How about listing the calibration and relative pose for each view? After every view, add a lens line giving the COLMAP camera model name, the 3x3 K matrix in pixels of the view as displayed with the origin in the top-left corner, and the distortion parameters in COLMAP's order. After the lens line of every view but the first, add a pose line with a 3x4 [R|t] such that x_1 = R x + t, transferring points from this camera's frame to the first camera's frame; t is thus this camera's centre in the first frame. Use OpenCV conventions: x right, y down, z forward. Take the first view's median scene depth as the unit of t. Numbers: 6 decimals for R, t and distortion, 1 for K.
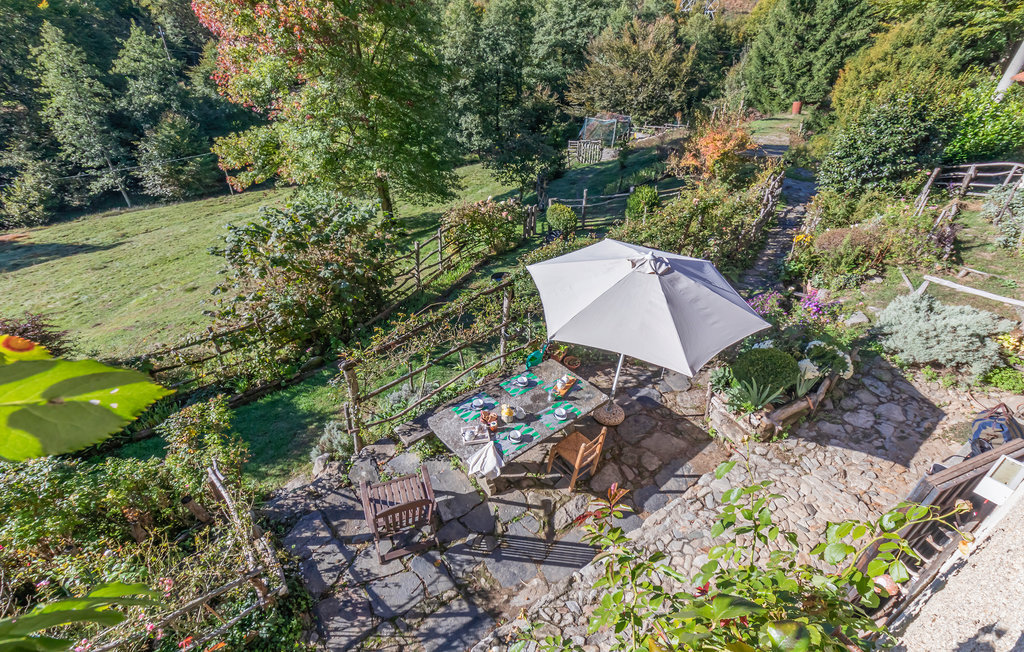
lens RADIAL K [[453.6, 0, 512.0], [0, 453.6, 326.0], [0, 0, 1]] dist [-0.003899, 0.000573]
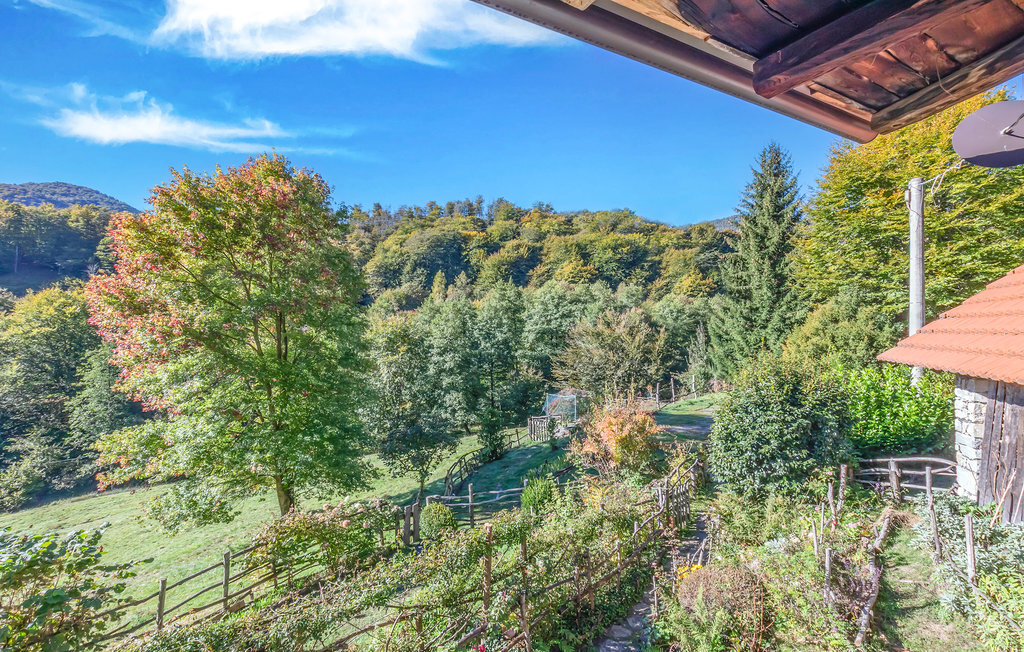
lens RADIAL K [[453.6, 0, 512.0], [0, 453.6, 326.0], [0, 0, 1]] dist [-0.003899, 0.000573]
pose [[0.997905, -0.039635, -0.051127, 0.125850], [0.005814, 0.842077, -0.539326, -0.040469], [0.064429, 0.537899, 0.840544, 0.060873]]
